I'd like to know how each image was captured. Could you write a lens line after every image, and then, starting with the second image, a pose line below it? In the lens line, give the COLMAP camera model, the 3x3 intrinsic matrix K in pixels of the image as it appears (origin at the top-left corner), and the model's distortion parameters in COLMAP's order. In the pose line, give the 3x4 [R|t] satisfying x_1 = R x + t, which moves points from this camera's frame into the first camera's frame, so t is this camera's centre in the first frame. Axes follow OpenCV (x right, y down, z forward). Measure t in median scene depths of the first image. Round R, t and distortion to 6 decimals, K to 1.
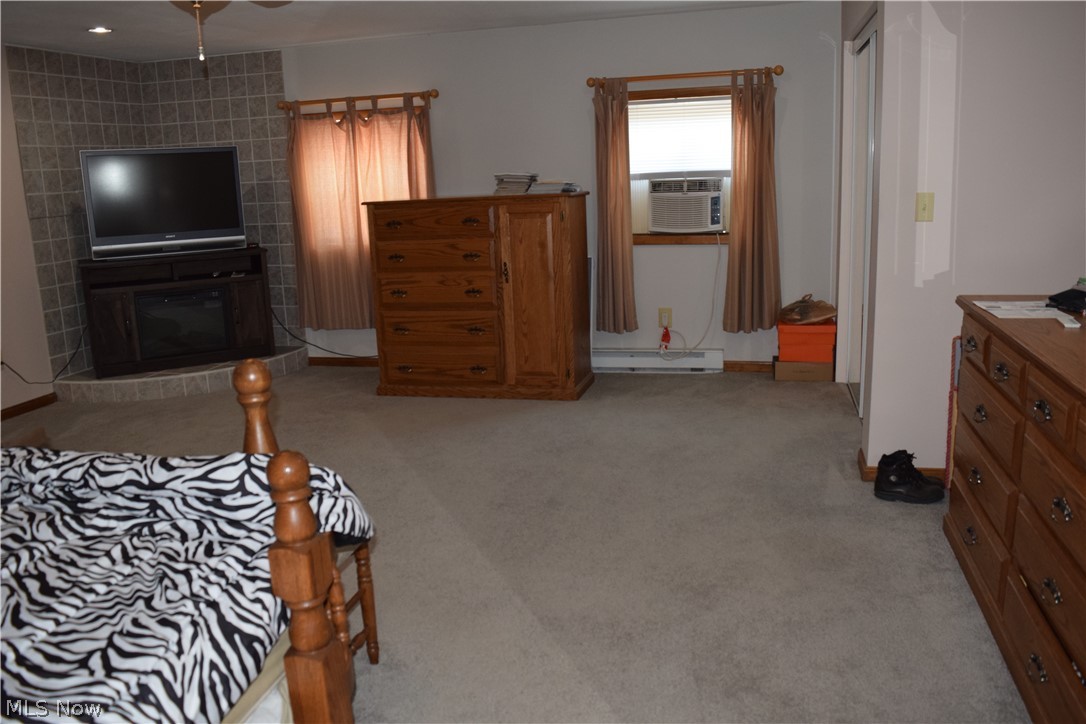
lens RADIAL K [[858.4, 0, 543.0], [0, 858.4, 367.9], [0, 0, 1]] dist [-0.095443, 0.021230]
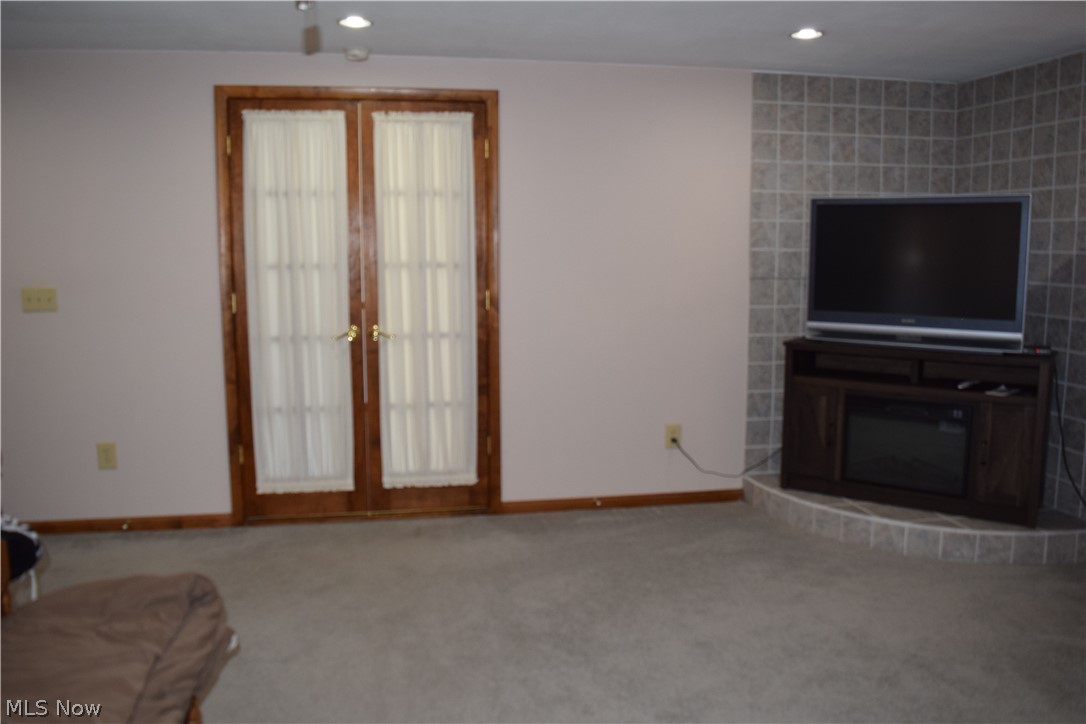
lens RADIAL K [[858.4, 0, 541.3], [0, 858.4, 356.8], [0, 0, 1]] dist [-0.095443, 0.021230]
pose [[0.410092, 0.146514, -0.900199, 0.068821], [-0.218241, 0.974103, 0.059121, -0.103707], [0.885548, 0.172215, 0.431447, 0.438957]]
